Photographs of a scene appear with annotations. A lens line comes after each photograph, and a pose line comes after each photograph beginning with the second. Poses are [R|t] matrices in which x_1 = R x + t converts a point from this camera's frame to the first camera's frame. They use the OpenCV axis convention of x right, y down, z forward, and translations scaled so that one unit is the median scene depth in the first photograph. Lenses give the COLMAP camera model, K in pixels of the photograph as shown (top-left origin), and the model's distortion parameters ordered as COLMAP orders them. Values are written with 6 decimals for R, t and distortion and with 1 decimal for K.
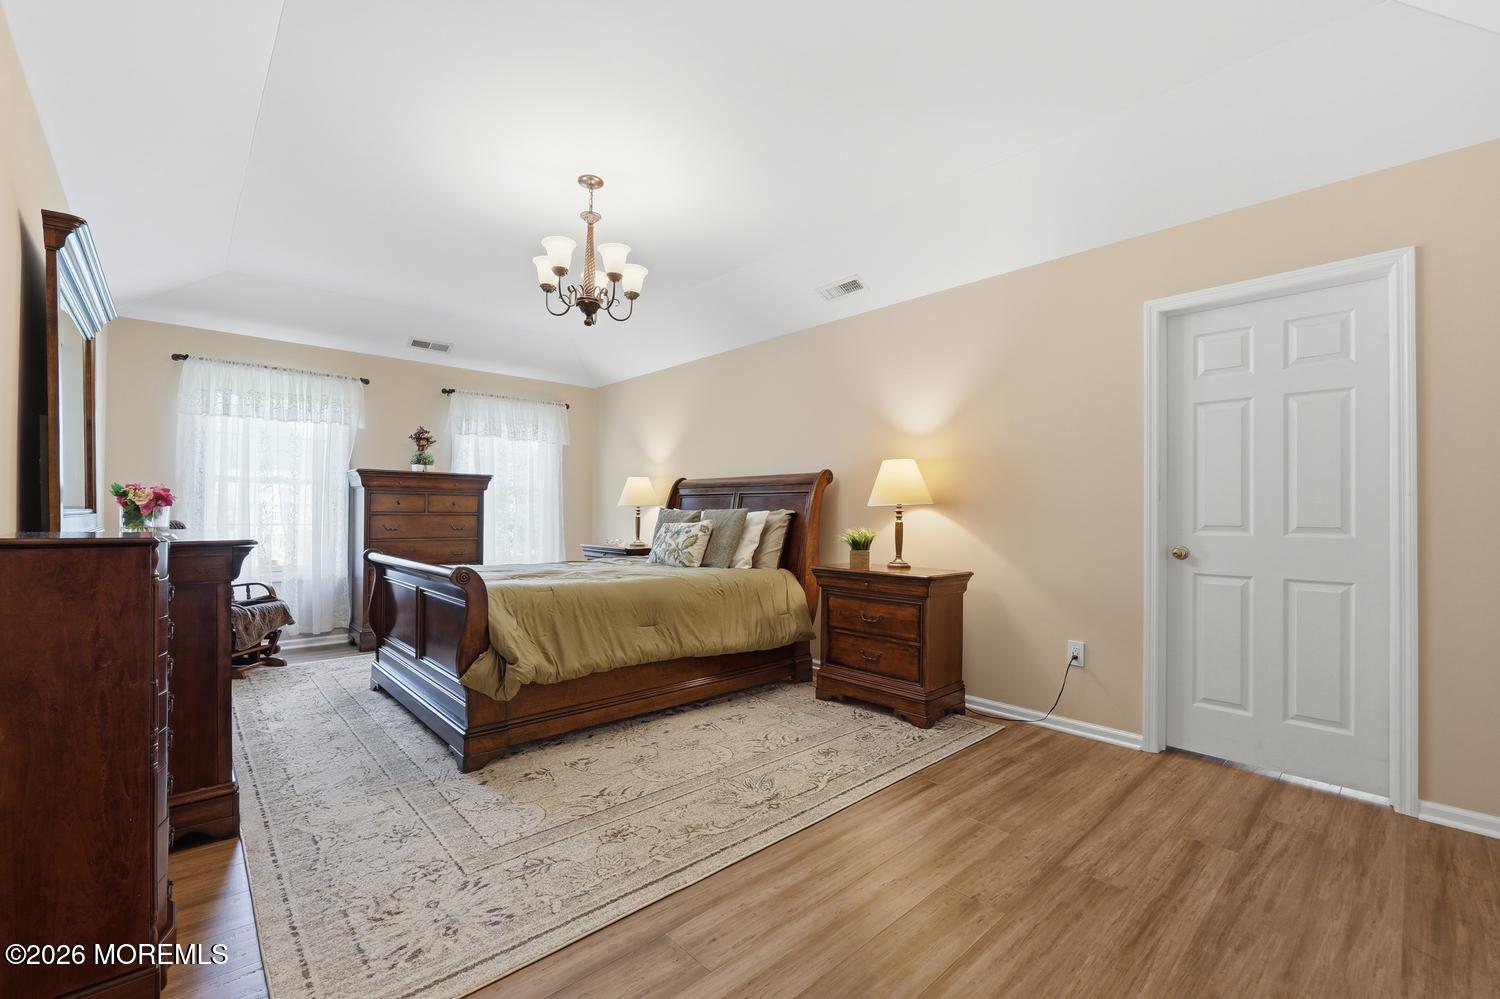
lens RADIAL K [[623.7, 0, 750.3], [0, 623.7, 515.3], [0, 0, 1]] dist [-0.013475, 0.000120]
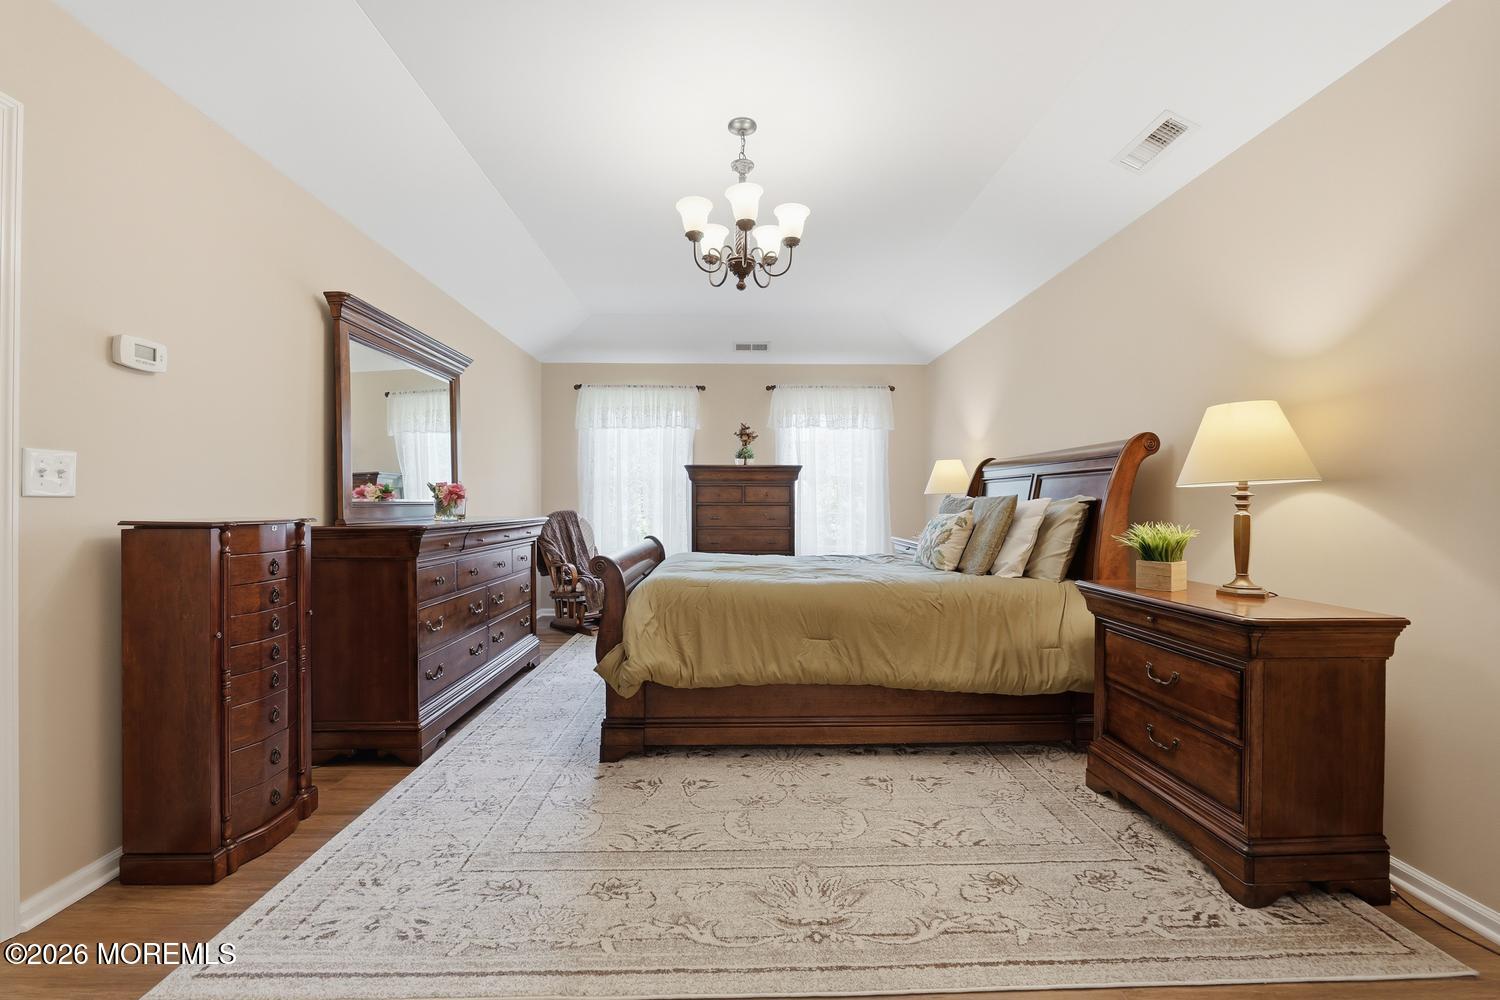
lens RADIAL K [[618.0, 0, 749.9], [0, 618.0, 504.1], [0, 0, 1]] dist [-0.012102, 0.000571]
pose [[0.752036, -0.004592, -0.659107, 0.281330], [0.002763, 0.999989, -0.003815, 0.002255], [0.659117, 0.001048, 0.752040, 0.302349]]
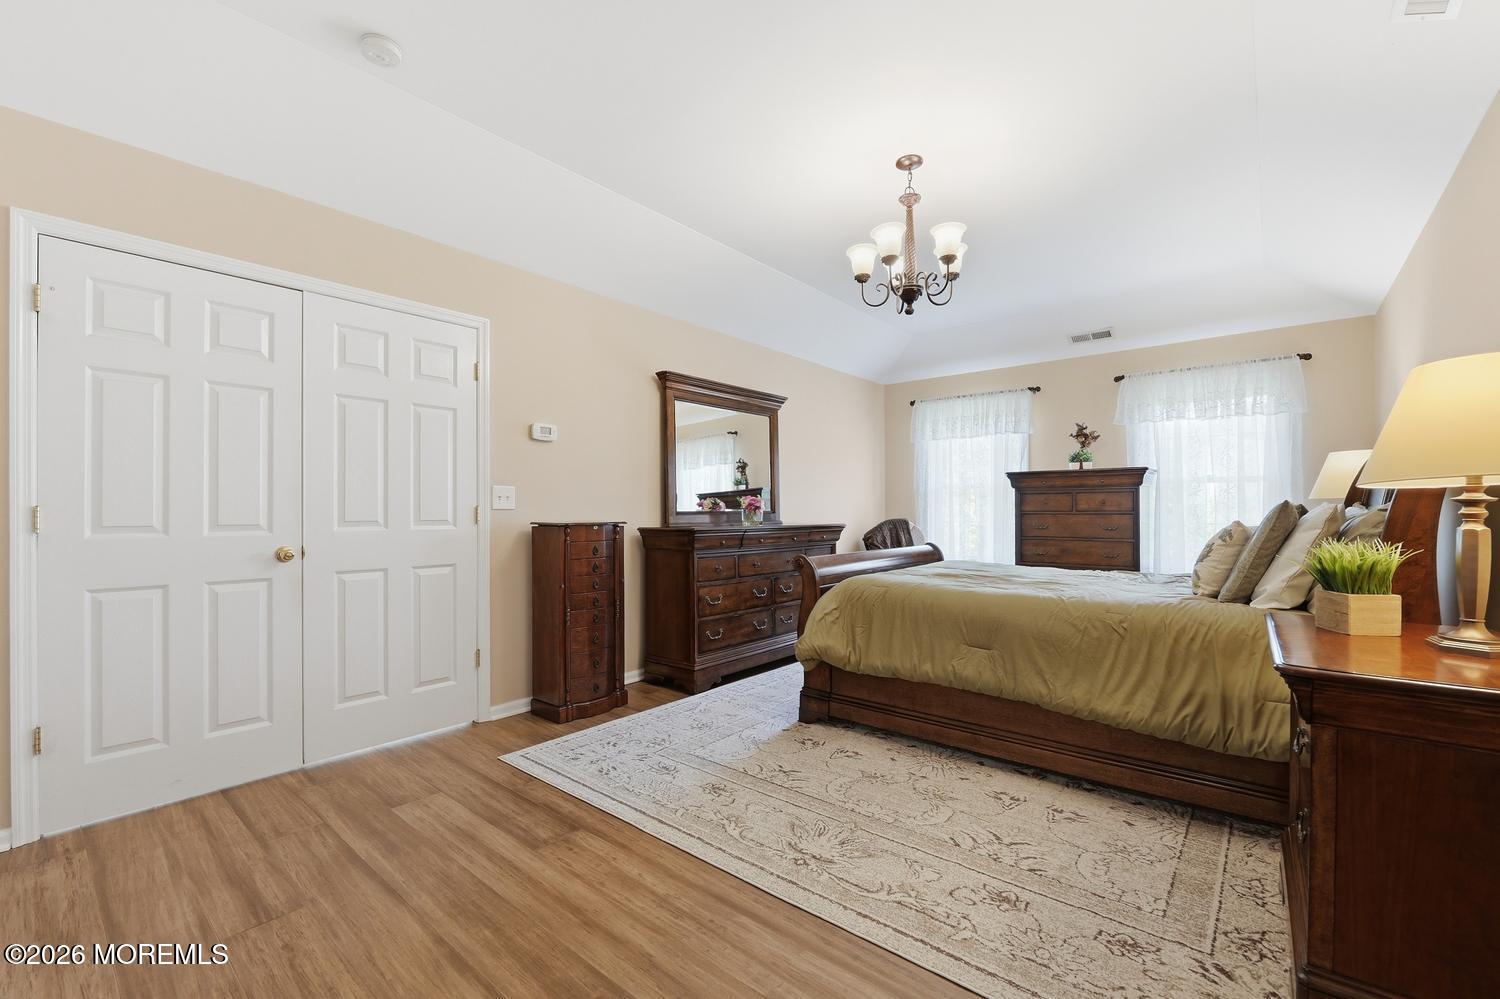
lens RADIAL K [[629.9, 0, 751.7], [0, 629.9, 515.2], [0, 0, 1]] dist [-0.011048, 0.000262]
pose [[0.127419, -0.000702, -0.991849, 0.575298], [0.000199, 1.000000, -0.000682, 0.002733], [0.991849, -0.000111, 0.127419, 0.551560]]
